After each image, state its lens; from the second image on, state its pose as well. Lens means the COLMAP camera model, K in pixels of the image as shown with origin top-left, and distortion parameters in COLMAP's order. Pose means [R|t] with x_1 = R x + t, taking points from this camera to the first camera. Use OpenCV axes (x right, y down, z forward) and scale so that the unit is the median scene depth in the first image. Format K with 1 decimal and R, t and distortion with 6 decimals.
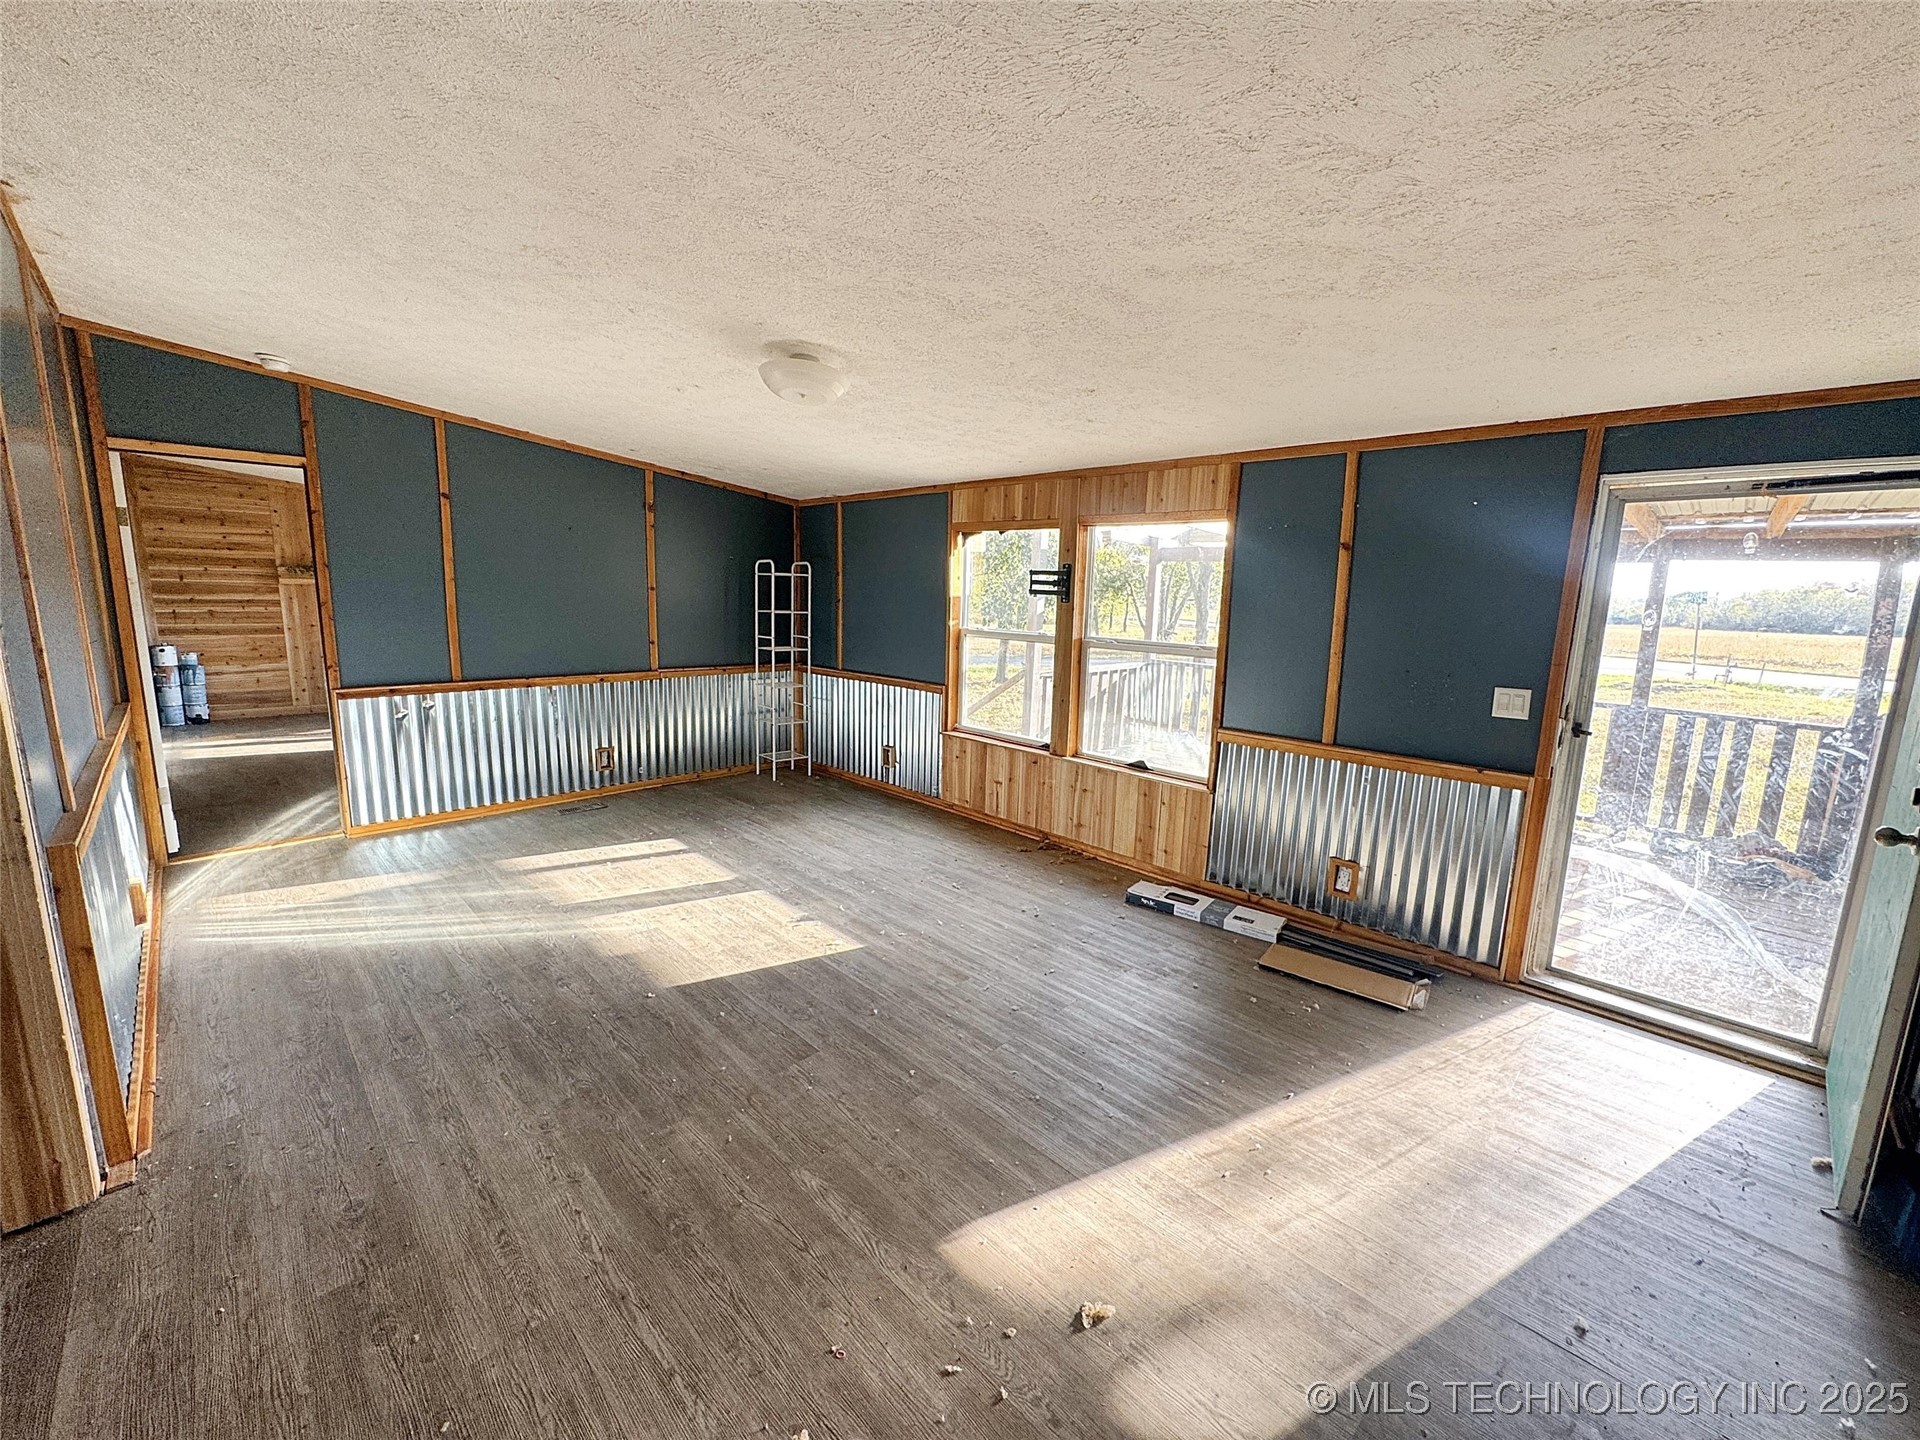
lens RADIAL K [[765.8, 0, 960.0], [0, 765.8, 714.7], [0, 0, 1]] dist [-0.000862, 0.000000]
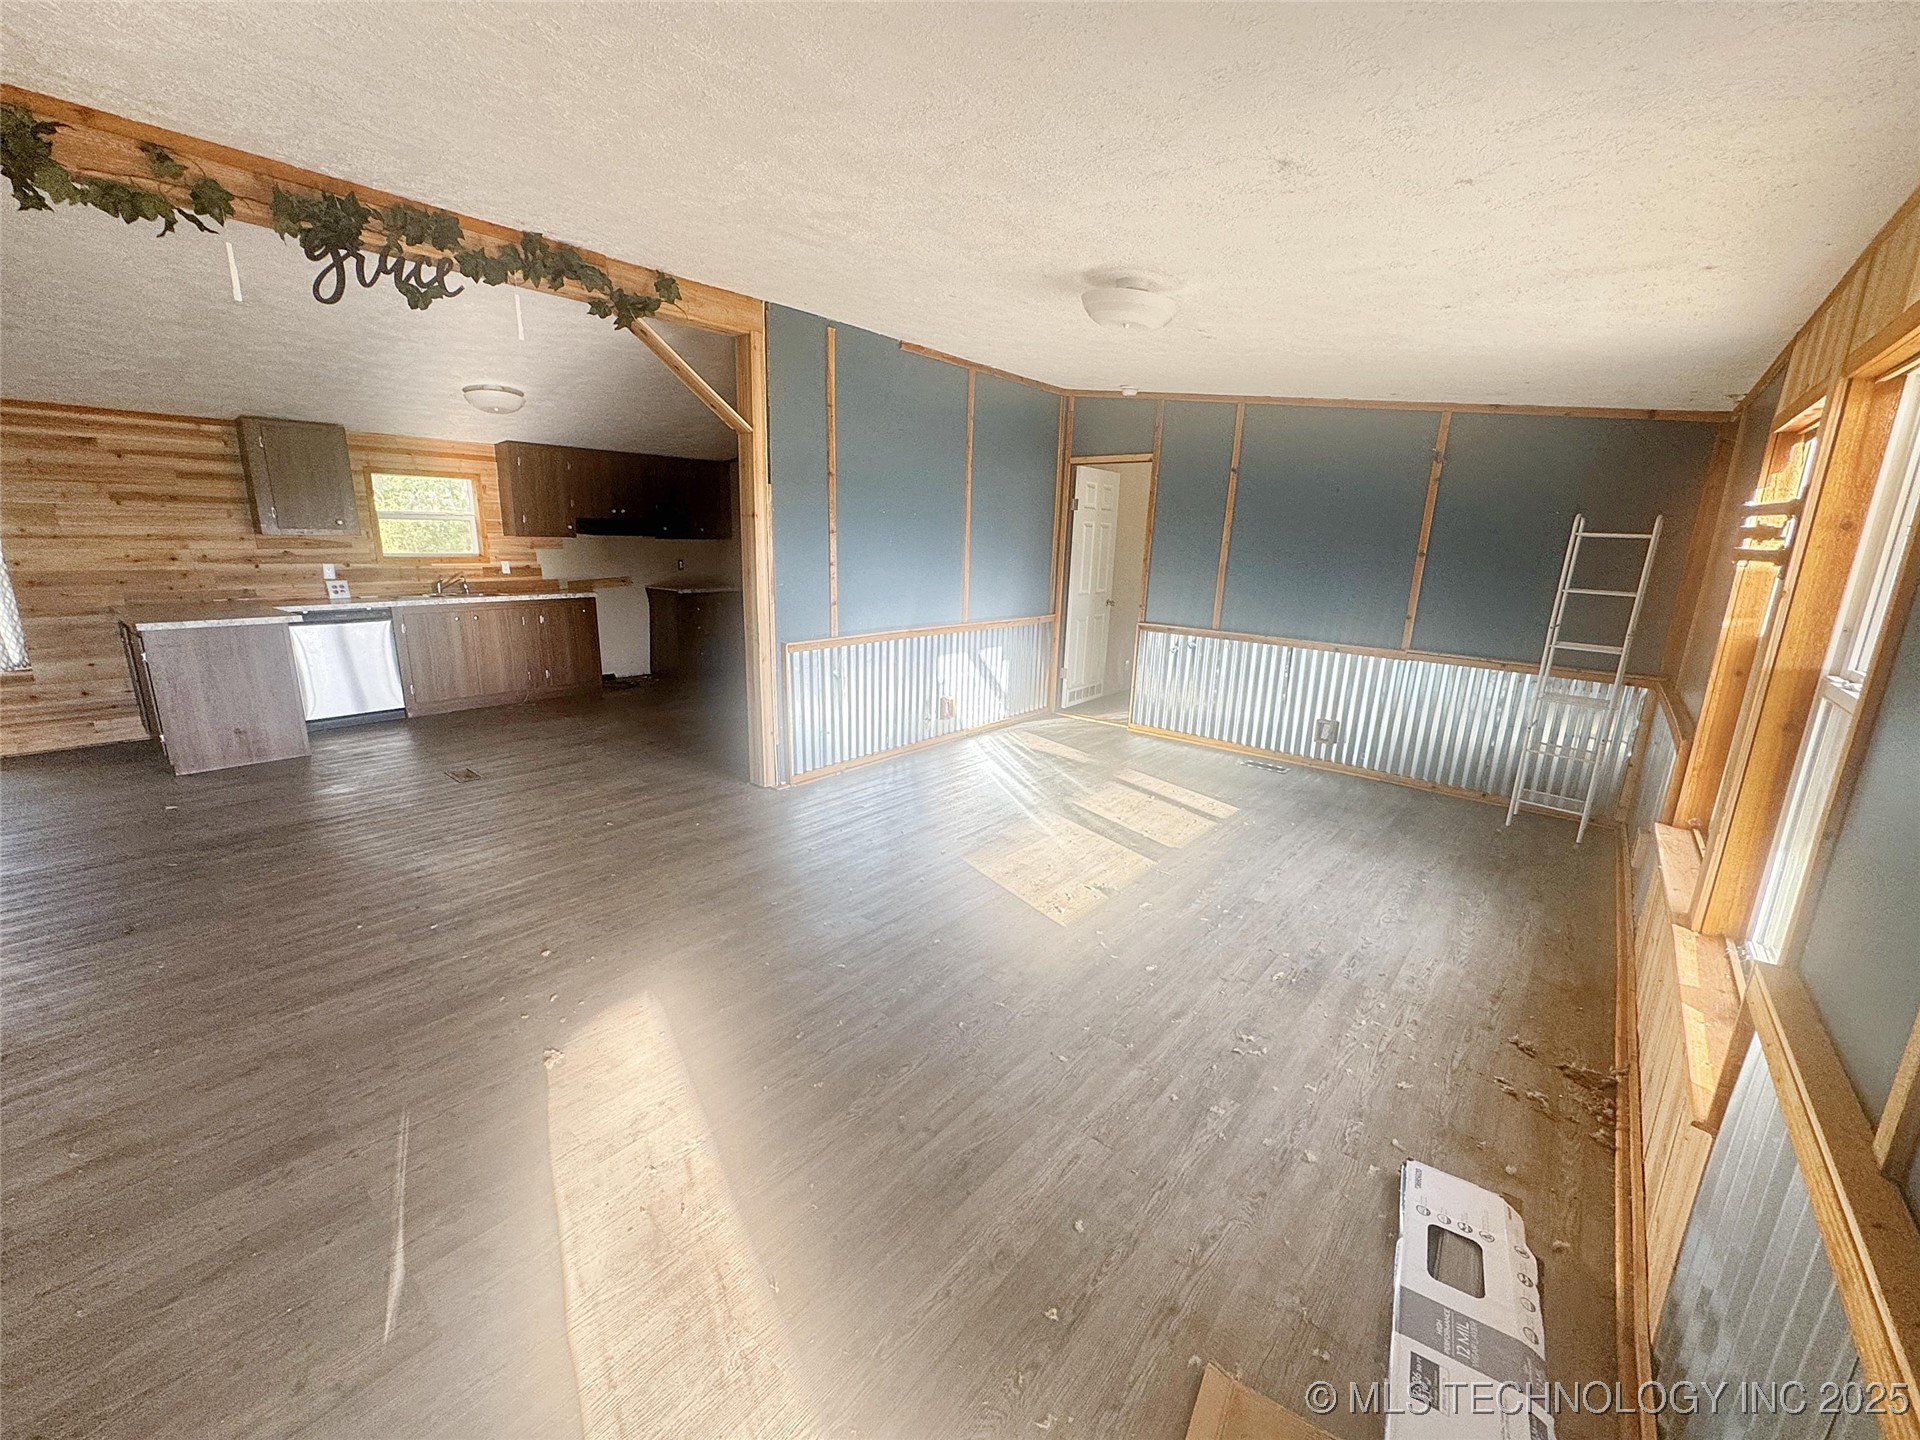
lens RADIAL K [[765.8, 0, 960.0], [0, 765.8, 714.7], [0, 0, 1]] dist [-0.000862, 0.000000]
pose [[0.086752, 0.207258, -0.974432, 0.531942], [-0.188569, 0.963854, 0.188220, -0.070968], [0.978221, 0.167419, 0.122699, 0.535146]]
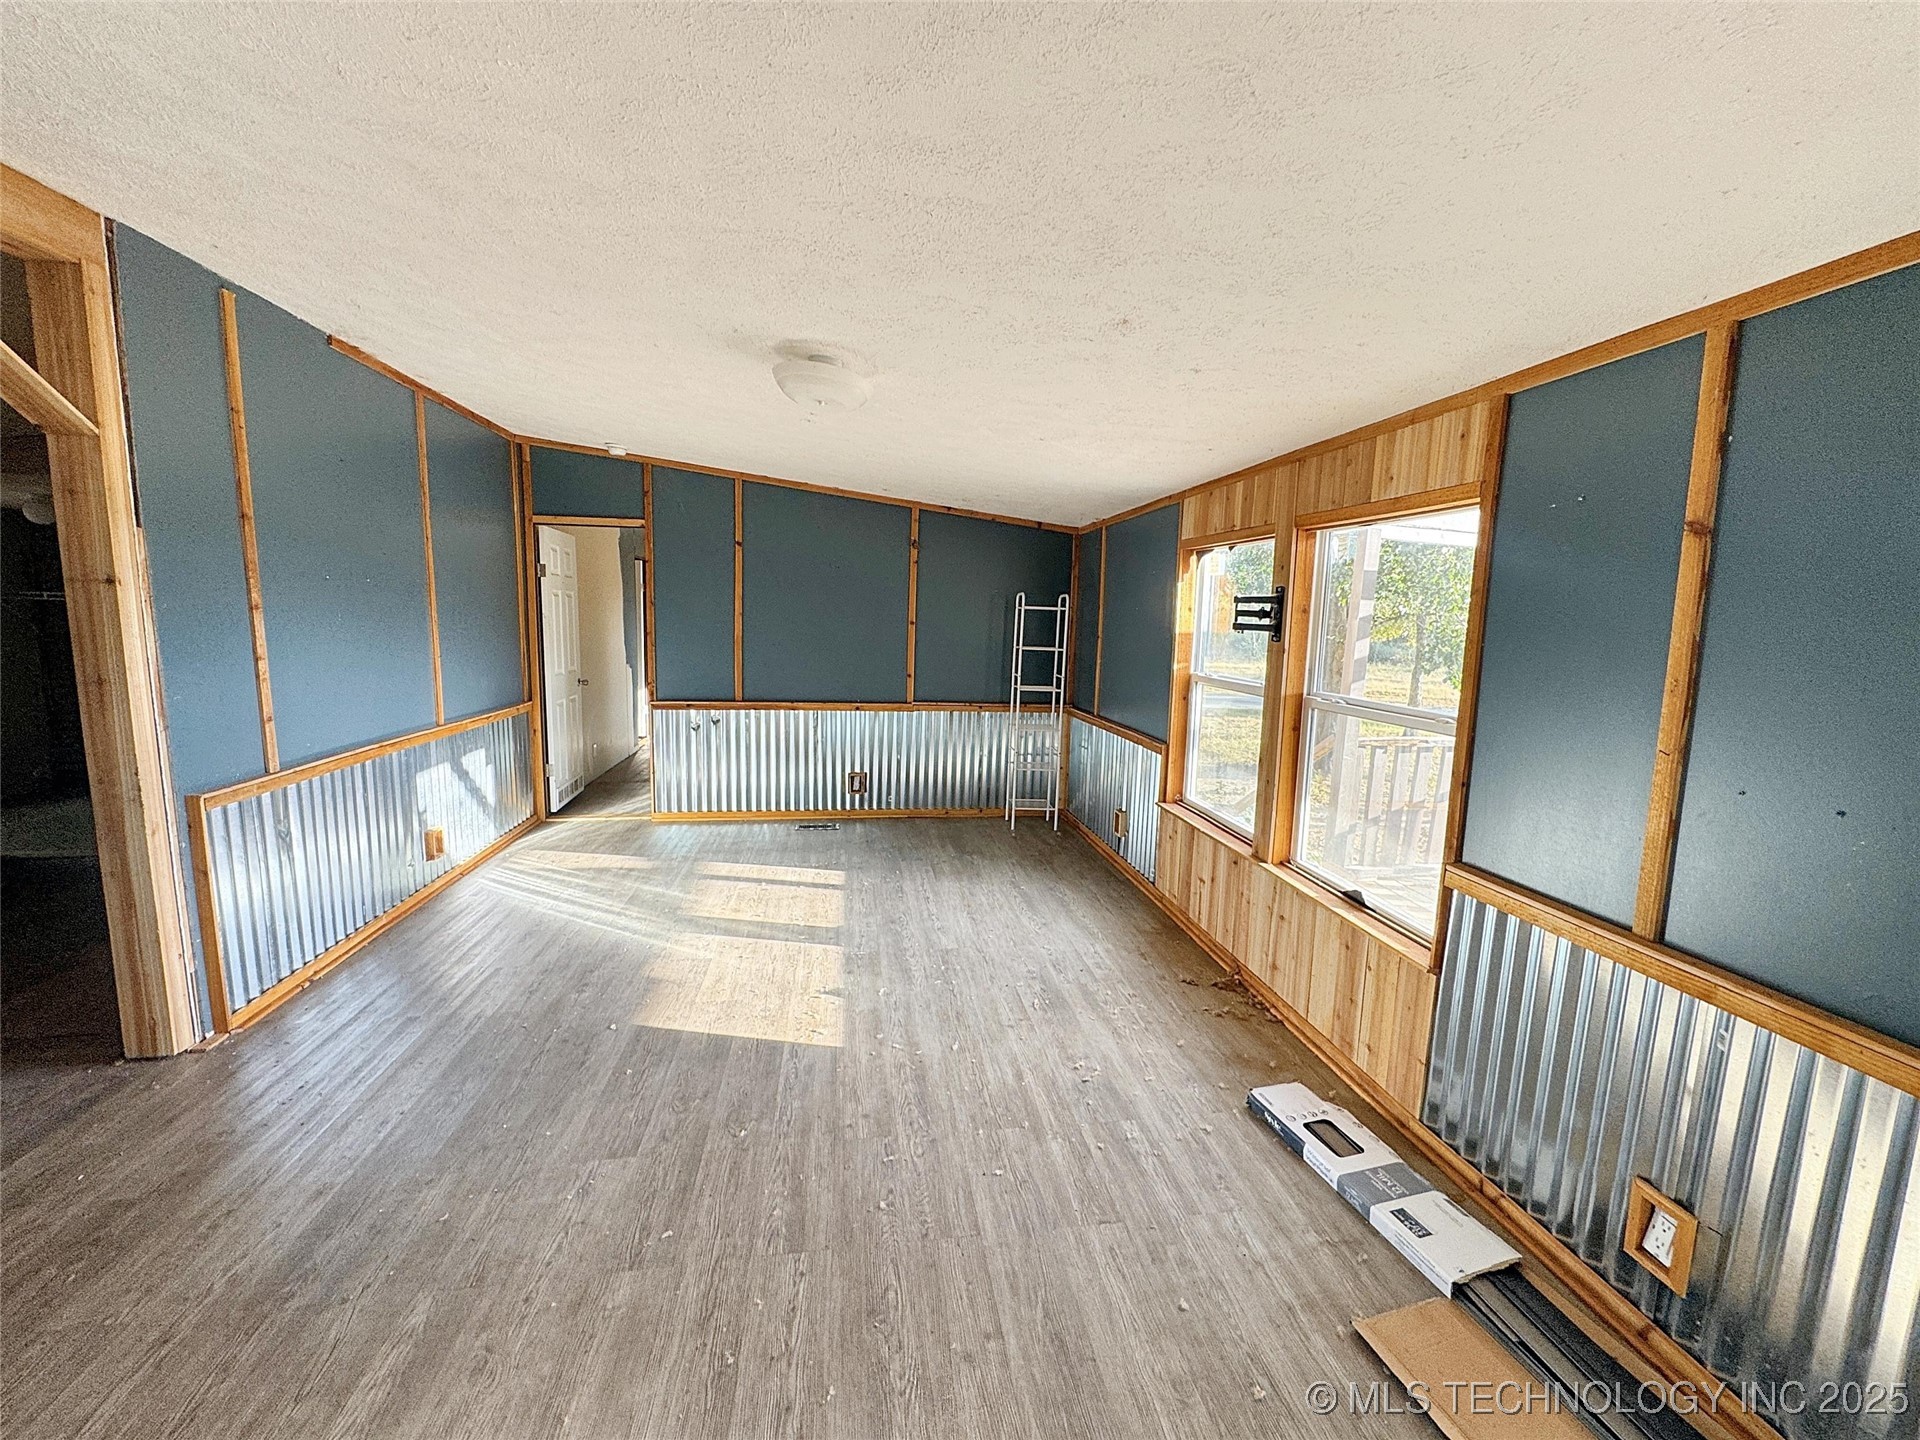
lens RADIAL K [[764.2, 0, 961.8], [0, 764.2, 715.6], [0, 0, 1]] dist [-0.002384, 0.000184]
pose [[0.806283, 0.072415, -0.587080, 0.326911], [-0.101316, 0.994718, -0.016449, -0.040093], [0.582788, 0.072744, 0.809362, 0.281880]]
